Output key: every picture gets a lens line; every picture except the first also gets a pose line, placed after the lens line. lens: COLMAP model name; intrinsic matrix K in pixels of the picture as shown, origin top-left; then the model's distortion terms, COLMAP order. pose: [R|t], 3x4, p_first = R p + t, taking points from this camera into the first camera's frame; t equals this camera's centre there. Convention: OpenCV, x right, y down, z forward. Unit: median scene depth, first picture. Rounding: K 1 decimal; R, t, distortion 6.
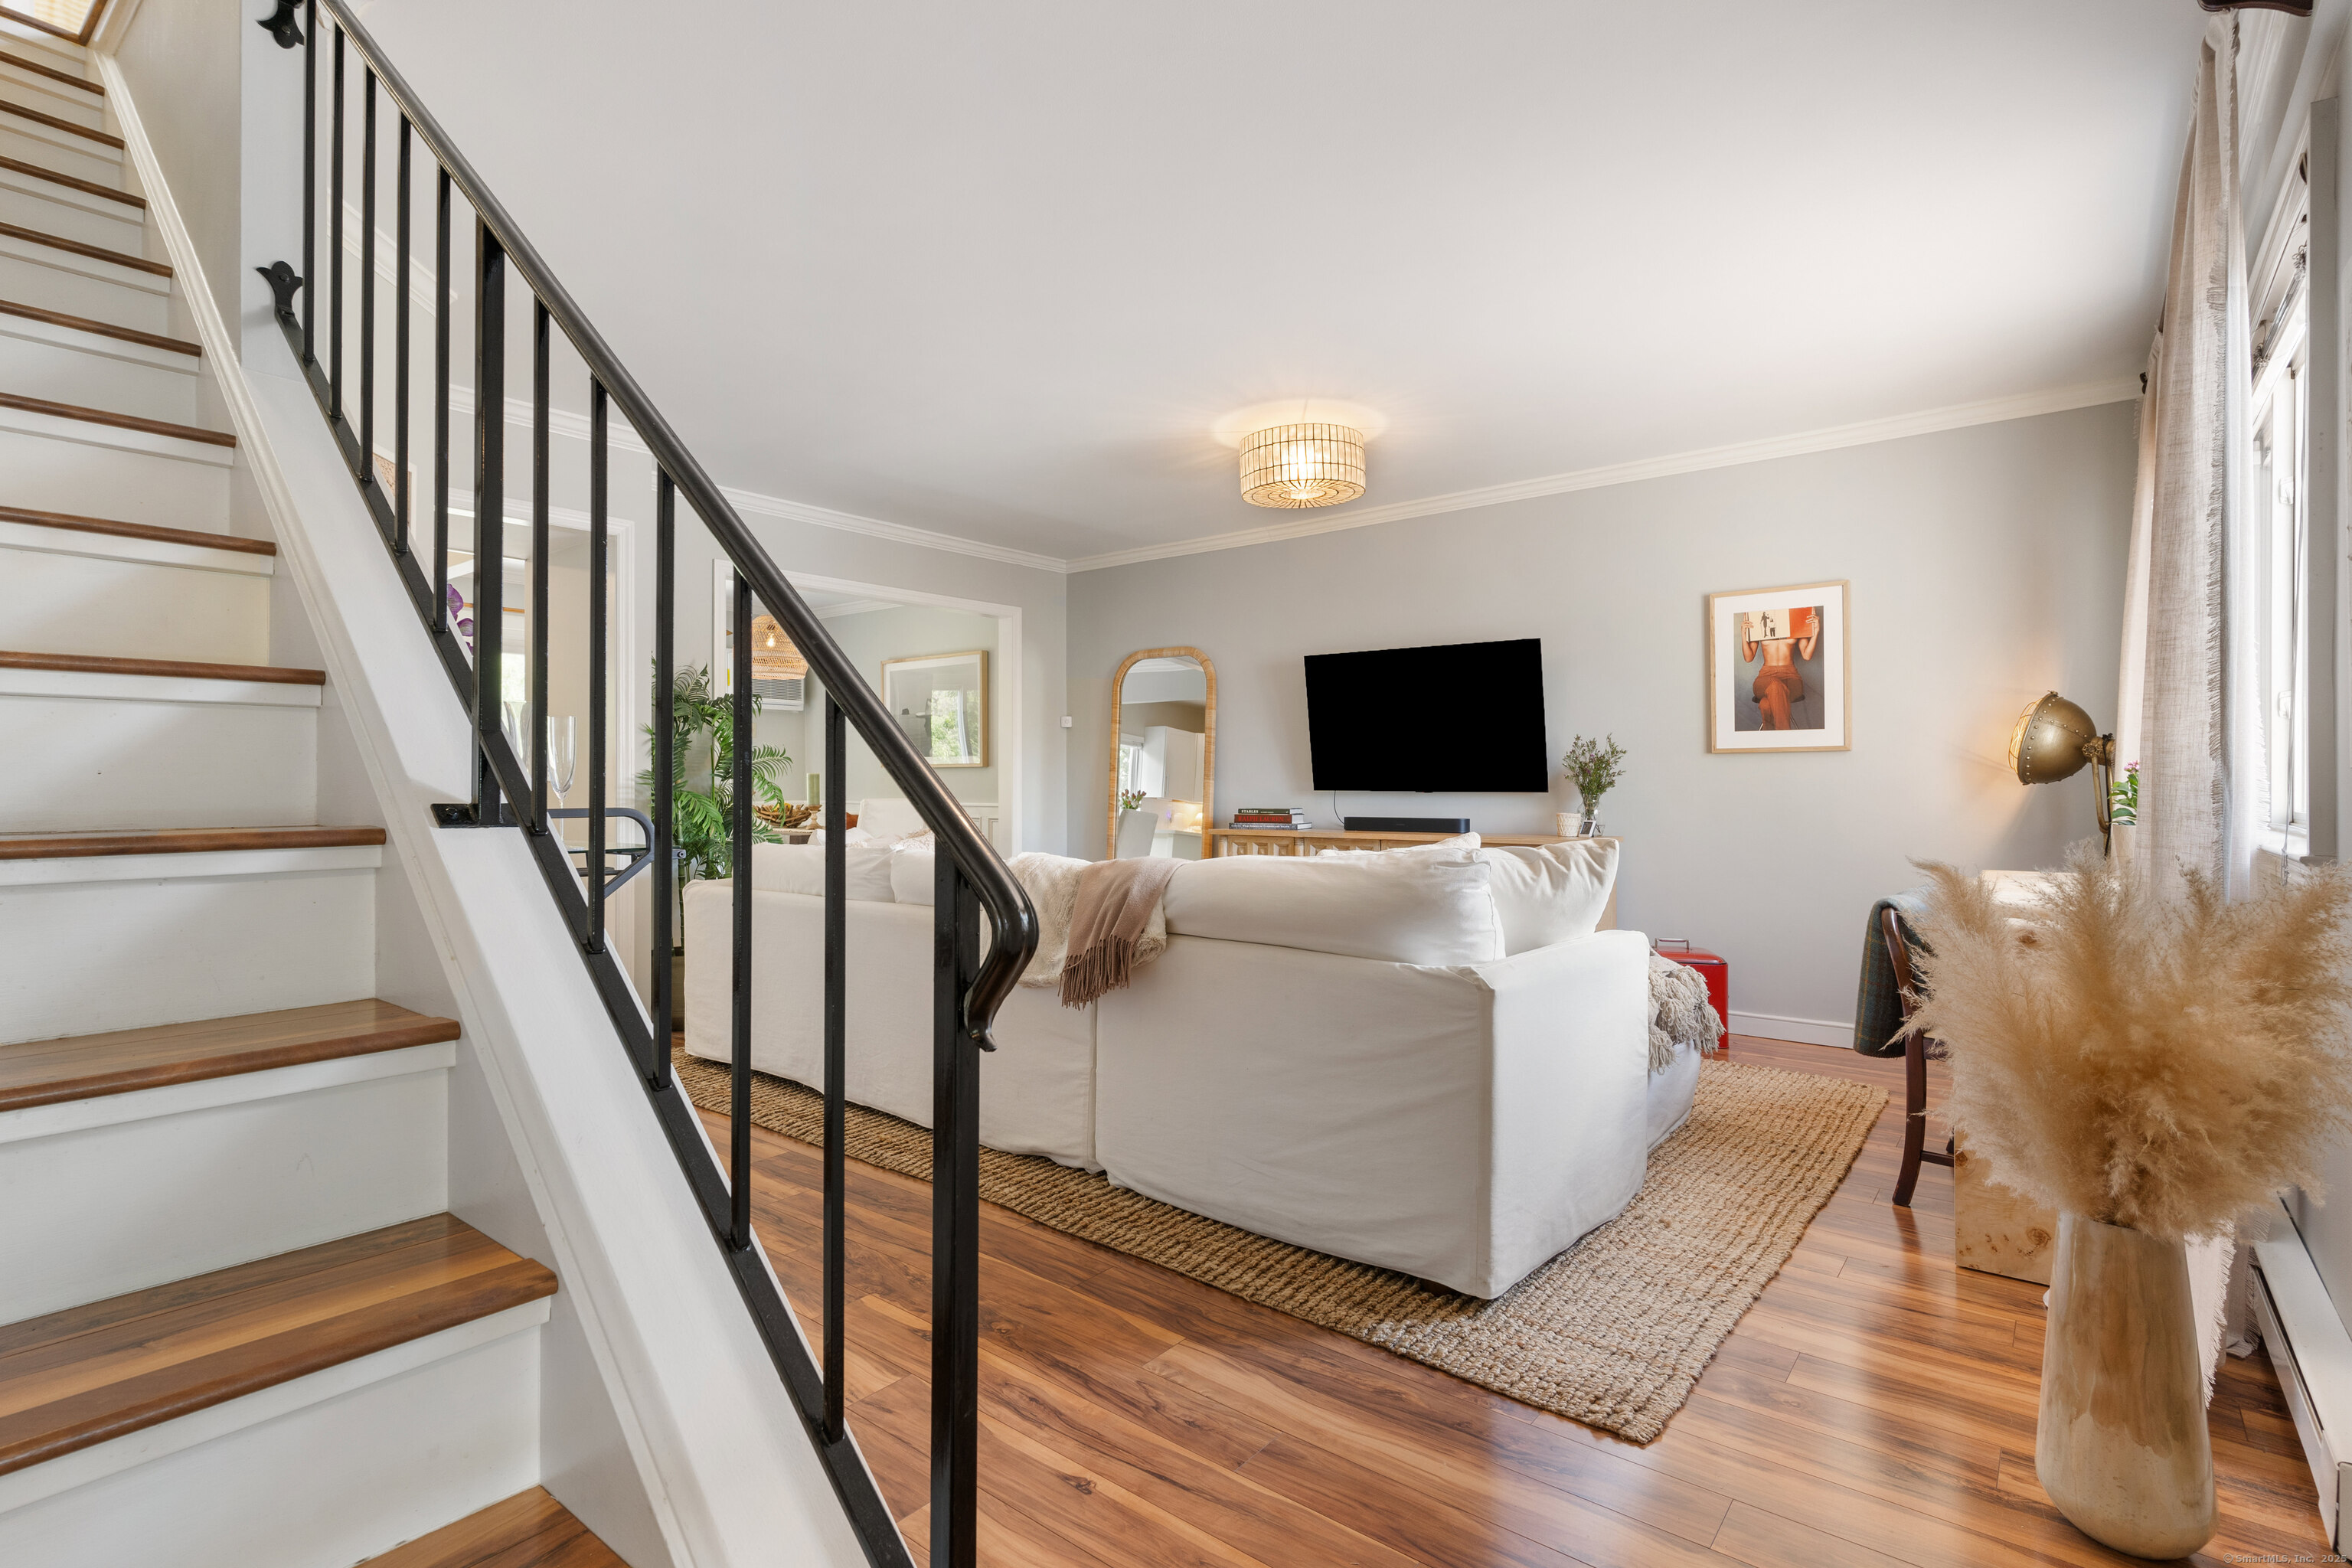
lens RADIAL K [[1124.3, 0, 1158.2], [0, 1124.3, 776.2], [0, 0, 1]] dist [0.001601, 0.000260]
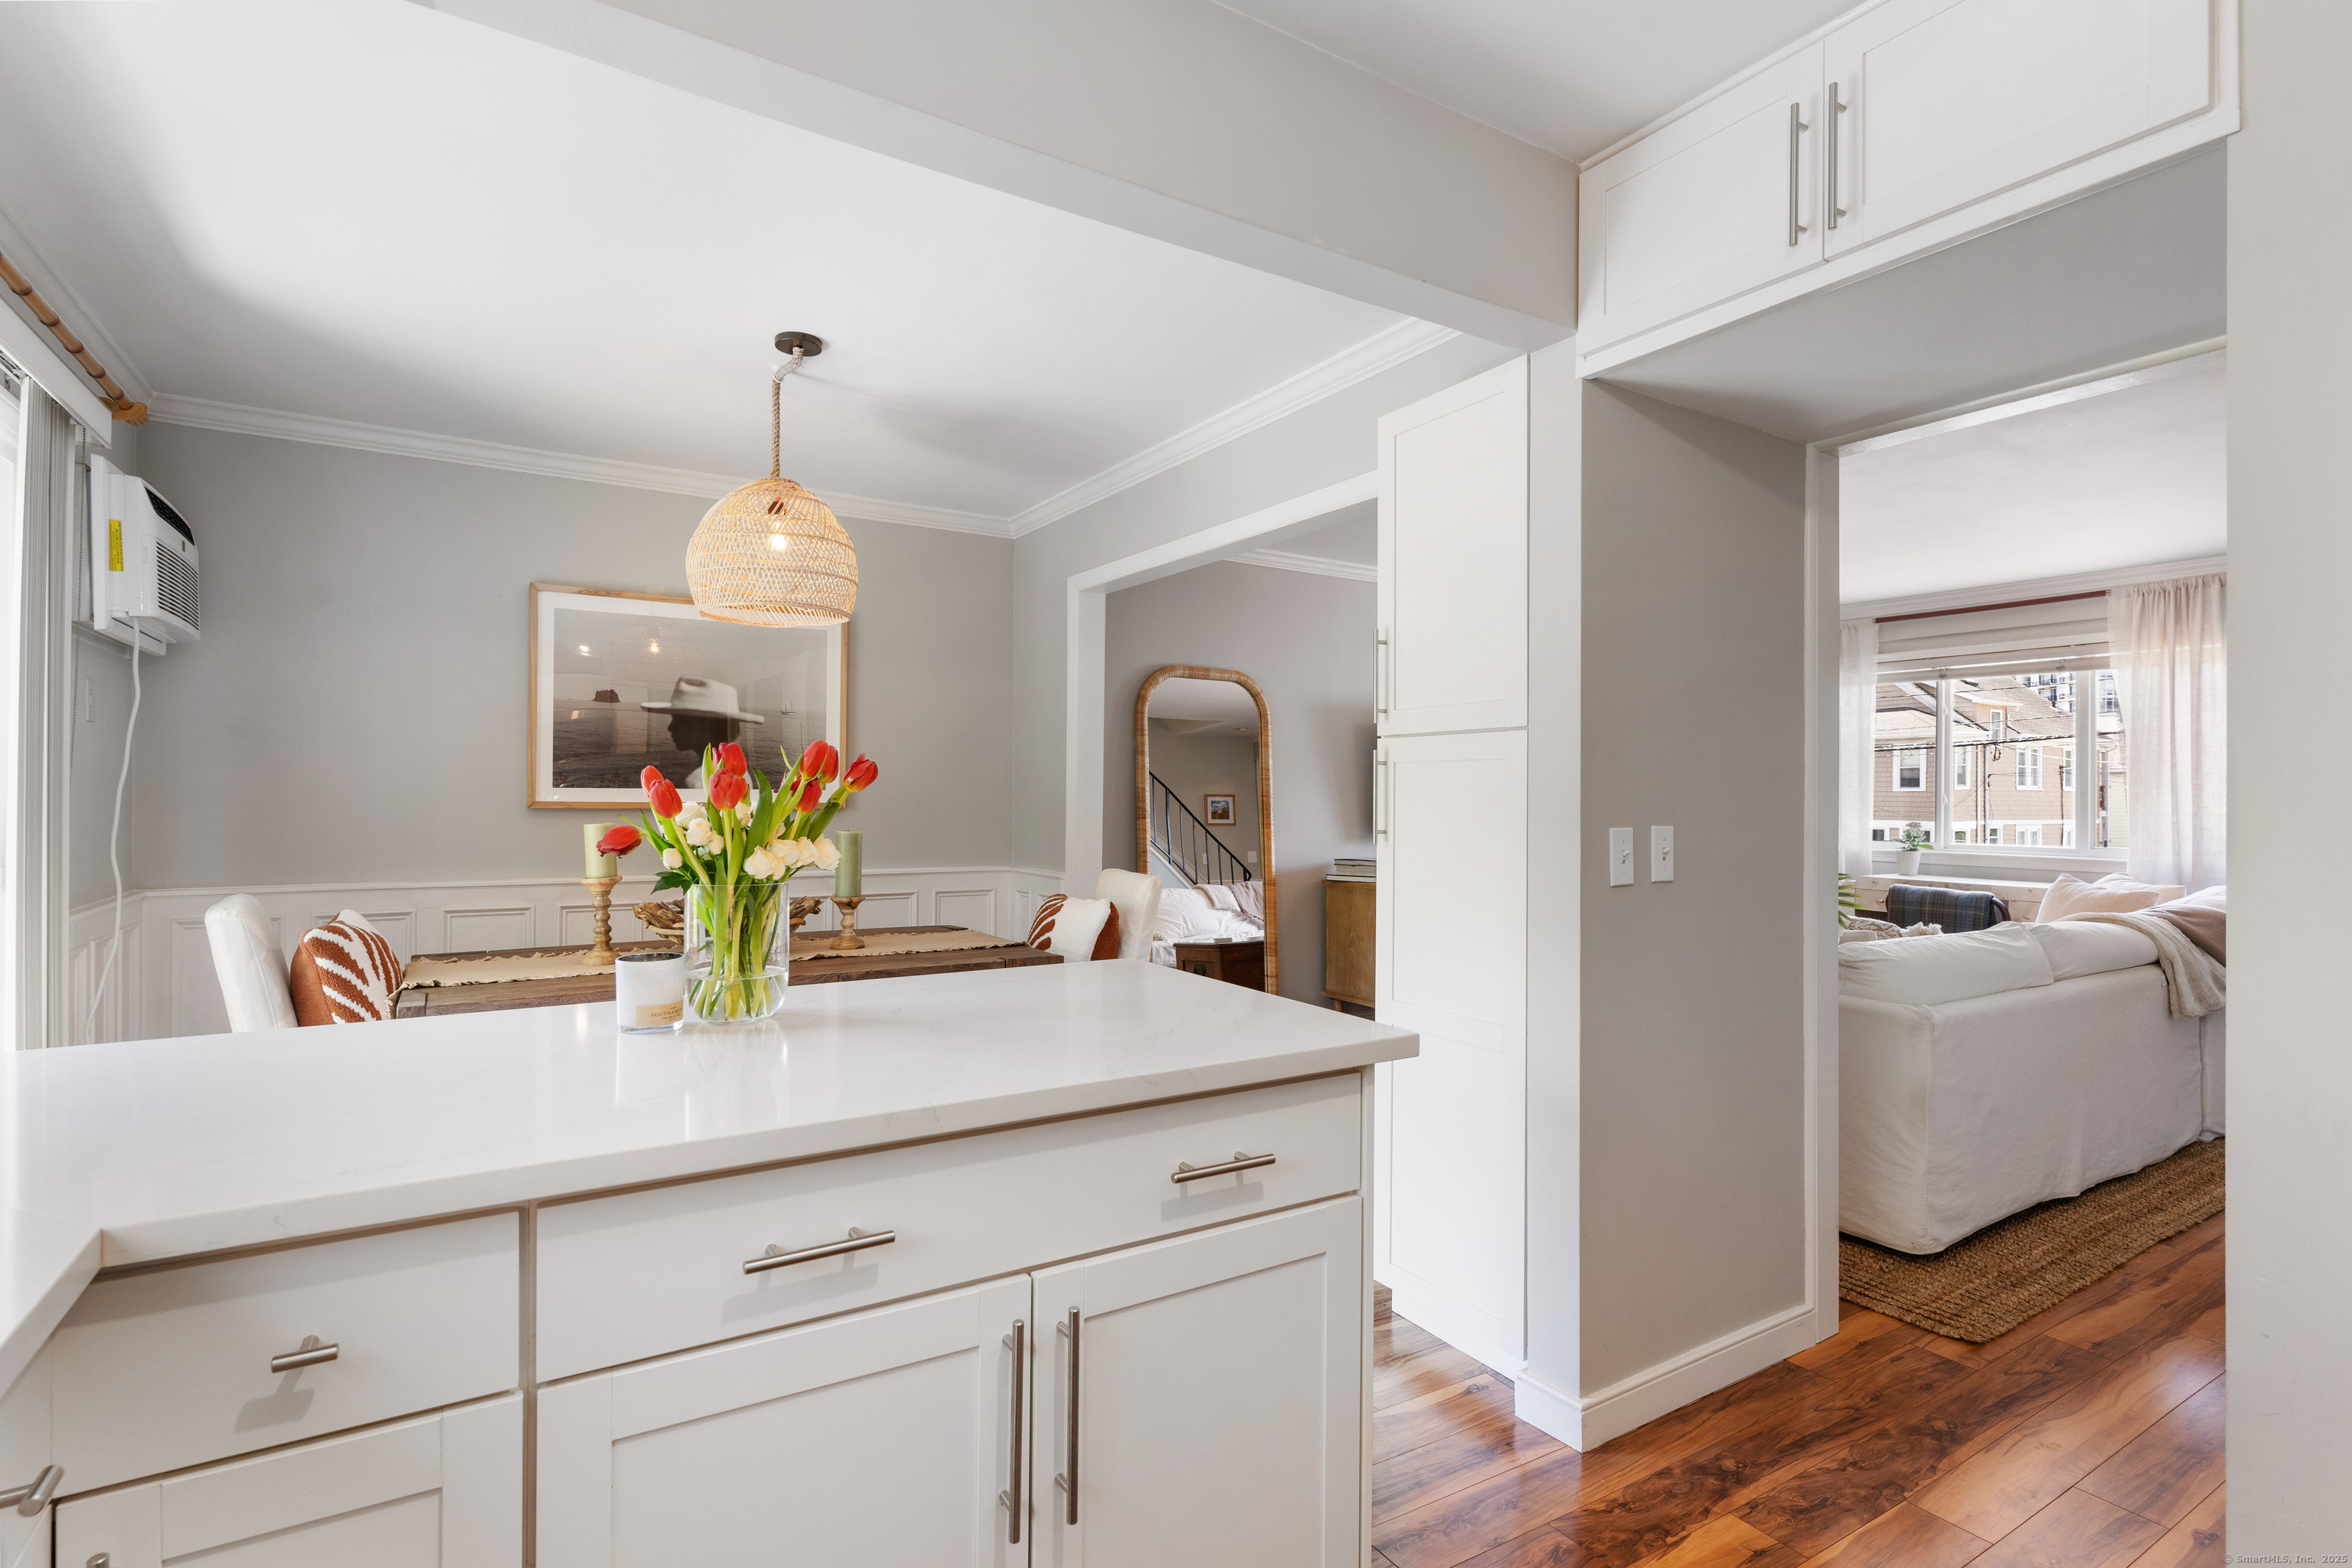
lens RADIAL K [[1118.6, 0, 1160.4], [0, 1118.6, 786.2], [0, 0, 1]] dist [-0.001320, -0.000454]
pose [[0.327594, 0.009903, 0.944767, -1.683103], [-0.012948, 0.999898, -0.005991, -0.048163], [-0.944730, -0.010270, 0.327689, 1.651573]]
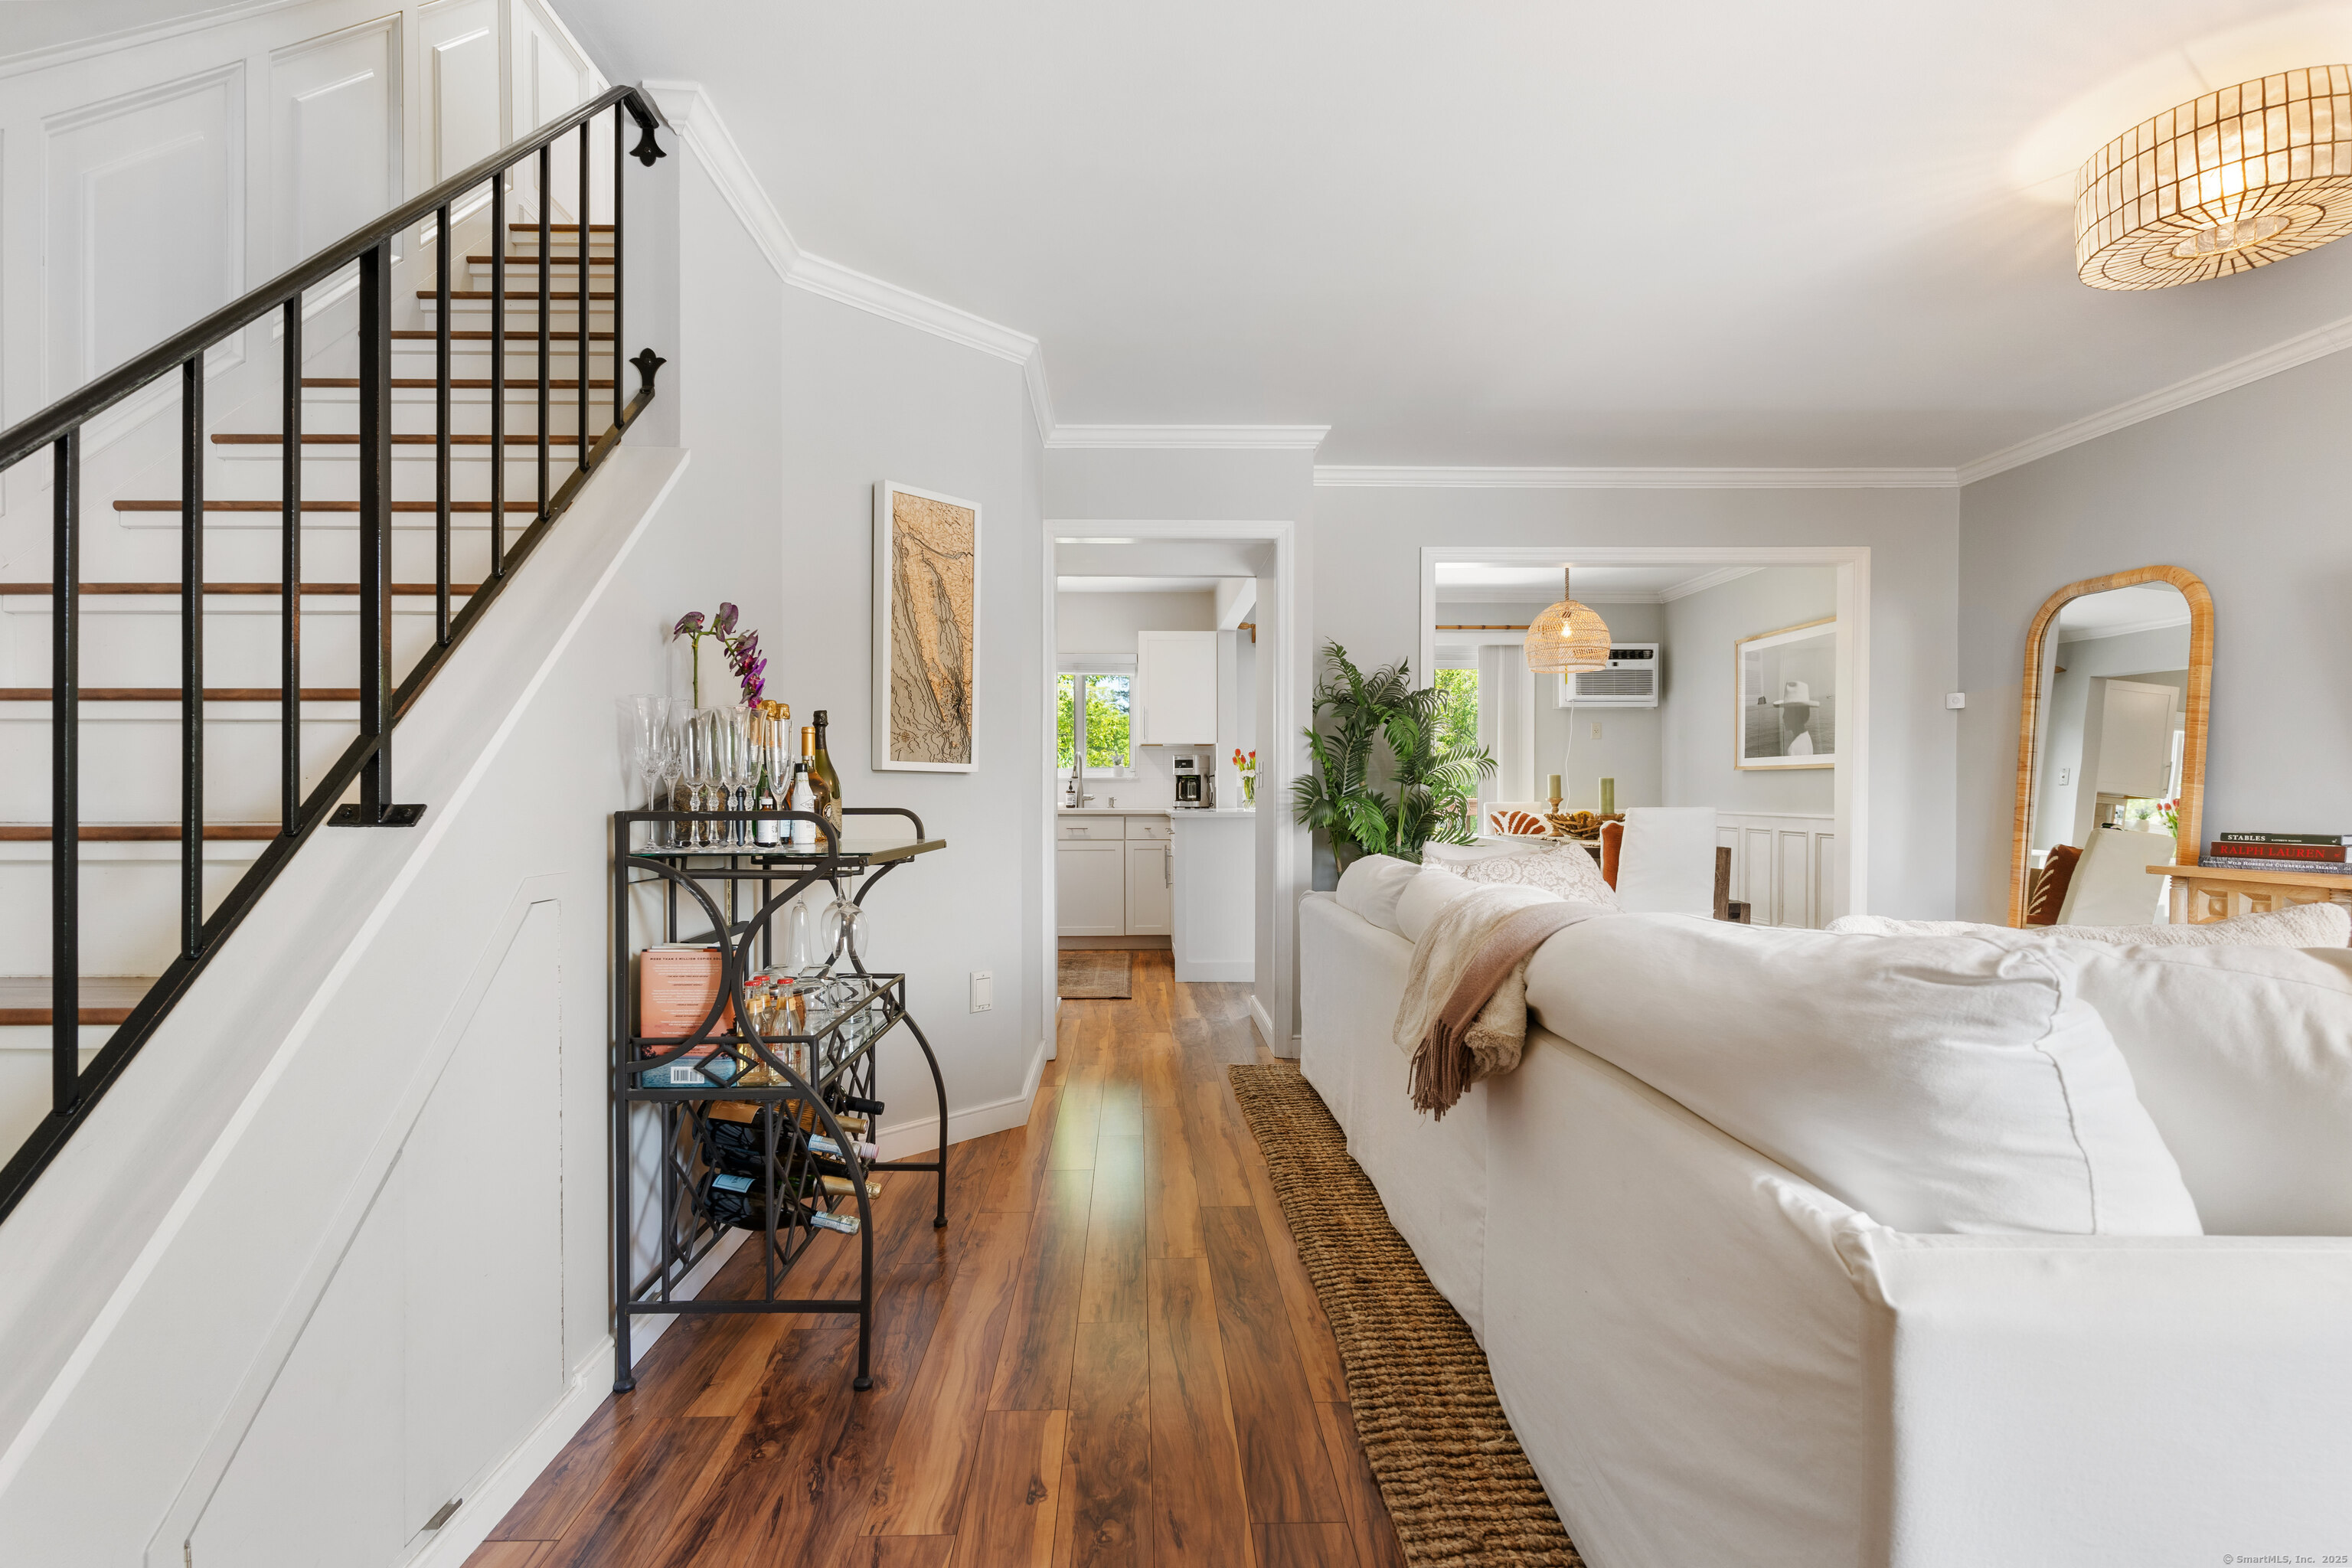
lens RADIAL K [[1126.4, 0, 1159.8], [0, 1126.4, 807.8], [0, 0, 1]] dist [0.002456, 0.000825]
pose [[0.649199, 0.012679, -0.760513, 0.304374], [0.004019, 0.999790, 0.020098, 0.004580], [0.760608, -0.016104, 0.649011, 0.393759]]
